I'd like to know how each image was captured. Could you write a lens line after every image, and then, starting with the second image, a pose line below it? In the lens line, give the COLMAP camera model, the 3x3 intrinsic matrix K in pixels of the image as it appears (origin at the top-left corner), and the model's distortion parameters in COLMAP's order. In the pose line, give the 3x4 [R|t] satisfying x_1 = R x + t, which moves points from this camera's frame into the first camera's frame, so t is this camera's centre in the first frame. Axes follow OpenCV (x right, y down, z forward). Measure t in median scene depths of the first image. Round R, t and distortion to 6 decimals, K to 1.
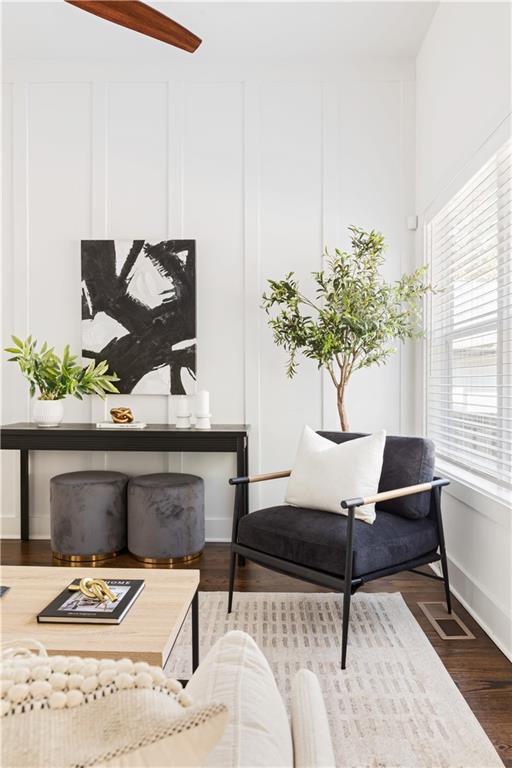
lens RADIAL K [[582.7, 0, 252.8], [0, 582.7, 384.5], [0, 0, 1]] dist [0.007408, 0.003609]
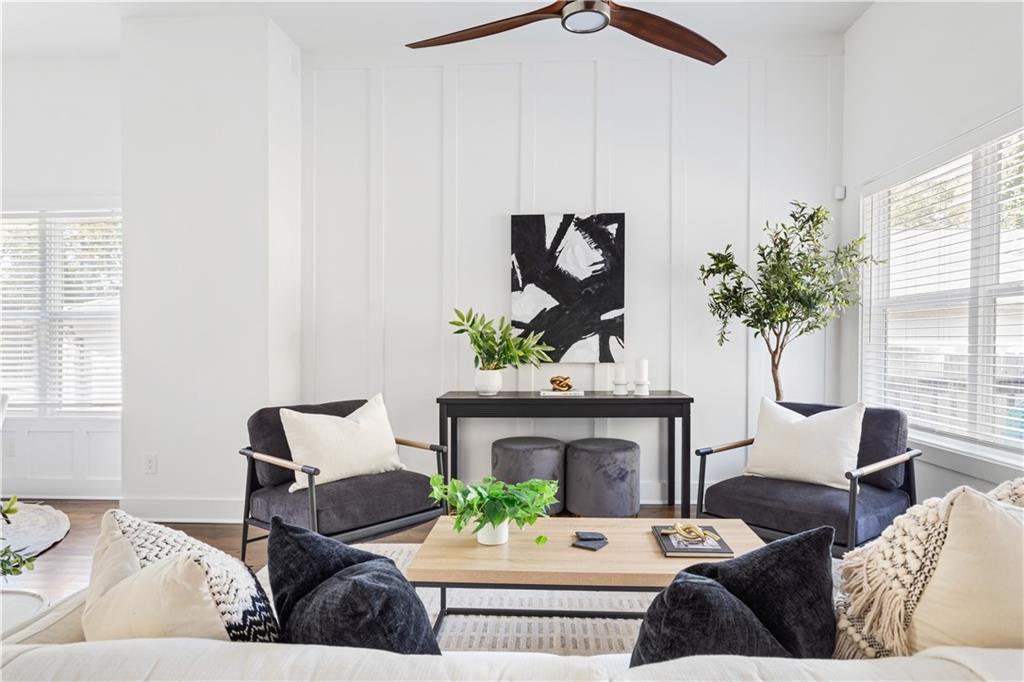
lens RADIAL K [[646.6, 0, 510.3], [0, 646.6, 350.8], [0, 0, 1]] dist [0.001610, 0.003139]
pose [[0.999570, -0.013600, -0.025984, -0.282581], [0.013962, 0.999807, 0.013826, -0.022969], [0.025791, -0.014183, 0.999567, -0.161120]]
